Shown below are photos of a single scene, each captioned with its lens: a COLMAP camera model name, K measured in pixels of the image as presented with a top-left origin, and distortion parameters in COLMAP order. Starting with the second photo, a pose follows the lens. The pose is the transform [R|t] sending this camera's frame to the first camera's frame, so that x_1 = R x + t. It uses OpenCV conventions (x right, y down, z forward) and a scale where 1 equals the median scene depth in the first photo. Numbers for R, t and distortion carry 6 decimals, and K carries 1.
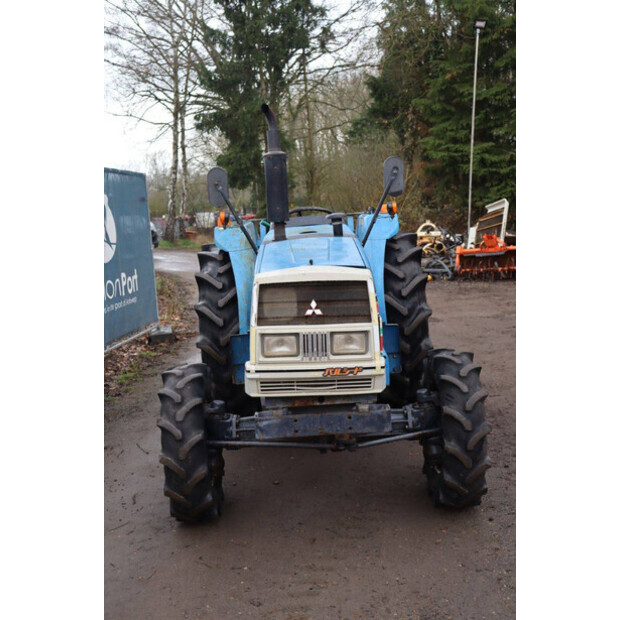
lens RADIAL K [[796.6, 0, 309.4], [0, 796.6, 310.7], [0, 0, 1]] dist [0.038755, 0.000000]
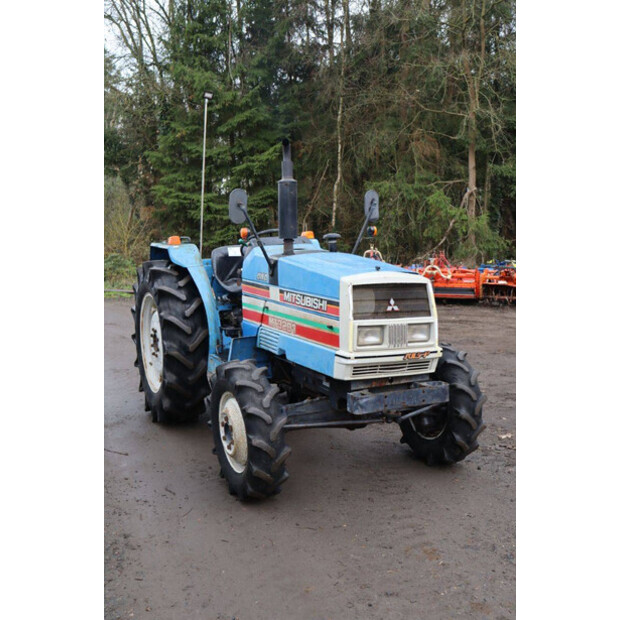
lens RADIAL K [[701.0, 0, 311.5], [0, 701.0, 311.2], [0, 0, 1]] dist [-0.063942, 0.000000]
pose [[0.902132, -0.004831, 0.431434, -0.565681], [0.023659, 0.998987, -0.038284, 0.044044], [-0.430812, 0.044744, 0.901332, 0.078950]]
